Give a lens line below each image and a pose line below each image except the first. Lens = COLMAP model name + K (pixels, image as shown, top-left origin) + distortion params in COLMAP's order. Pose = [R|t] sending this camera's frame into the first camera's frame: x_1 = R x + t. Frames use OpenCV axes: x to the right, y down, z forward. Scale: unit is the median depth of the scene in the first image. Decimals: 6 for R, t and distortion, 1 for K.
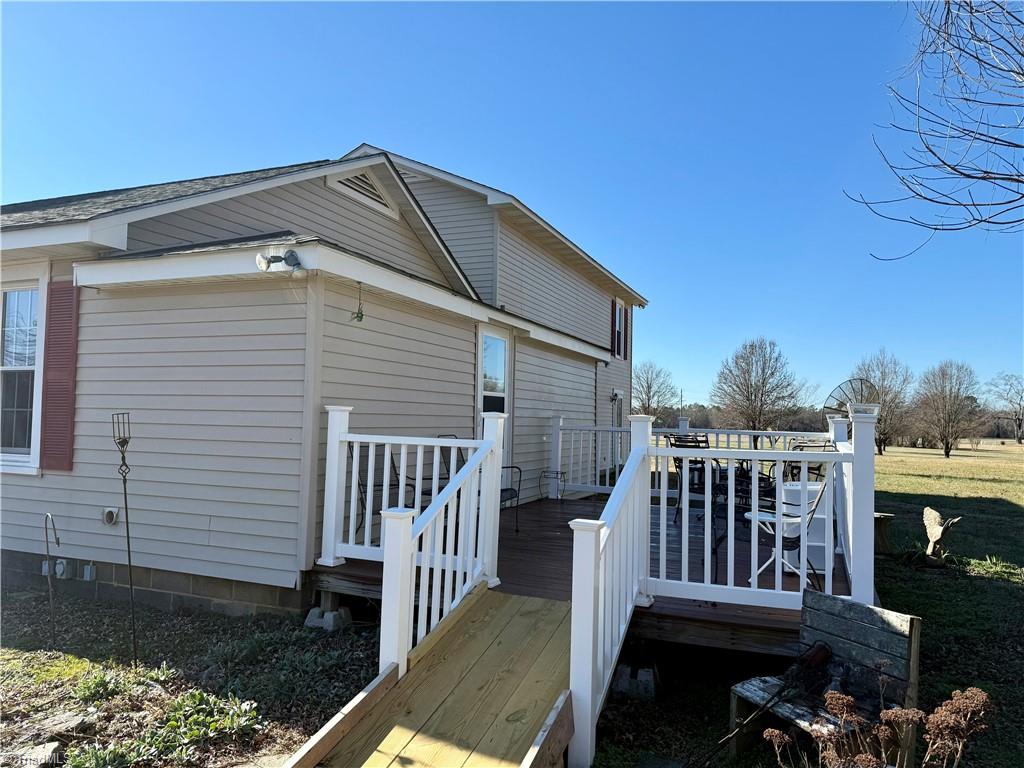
lens RADIAL K [[708.5, 0, 512.0], [0, 708.5, 384.0], [0, 0, 1]] dist [0.135199, -0.205784]
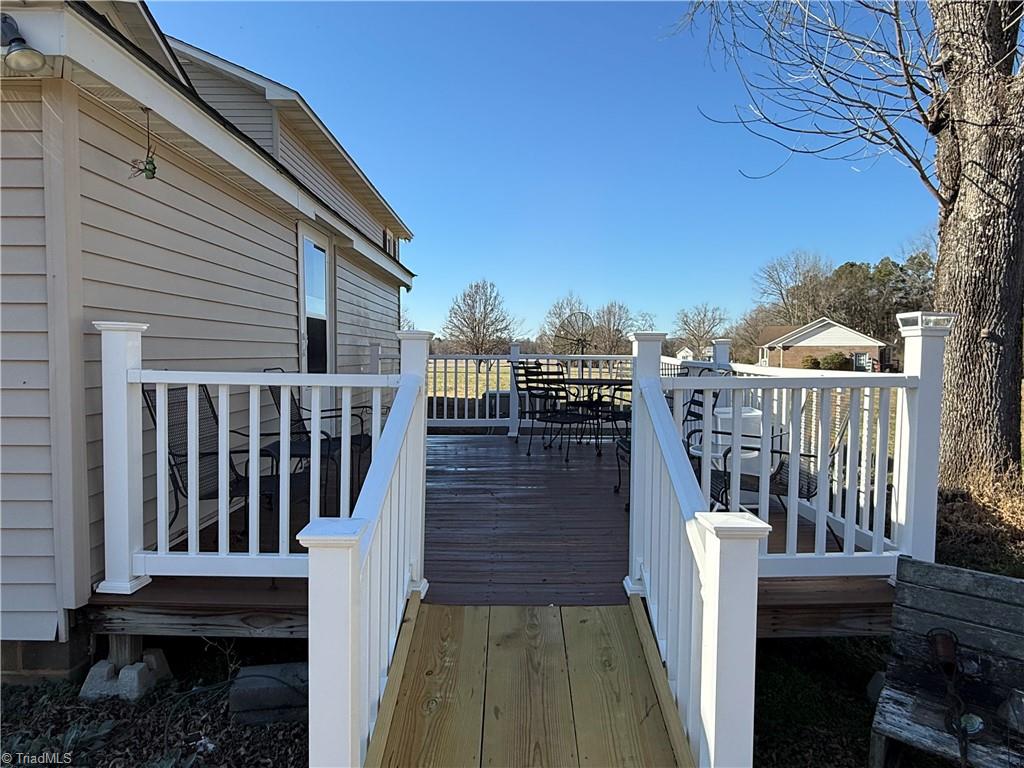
lens RADIAL K [[614.0, 0, 511.9], [0, 614.0, 380.3], [0, 0, 1]] dist [0.002905, 0.000572]
pose [[0.920172, -0.034616, 0.389982, -0.148338], [-0.004109, 0.995175, 0.098031, 0.027361], [-0.391494, -0.091808, 0.915589, 0.419559]]
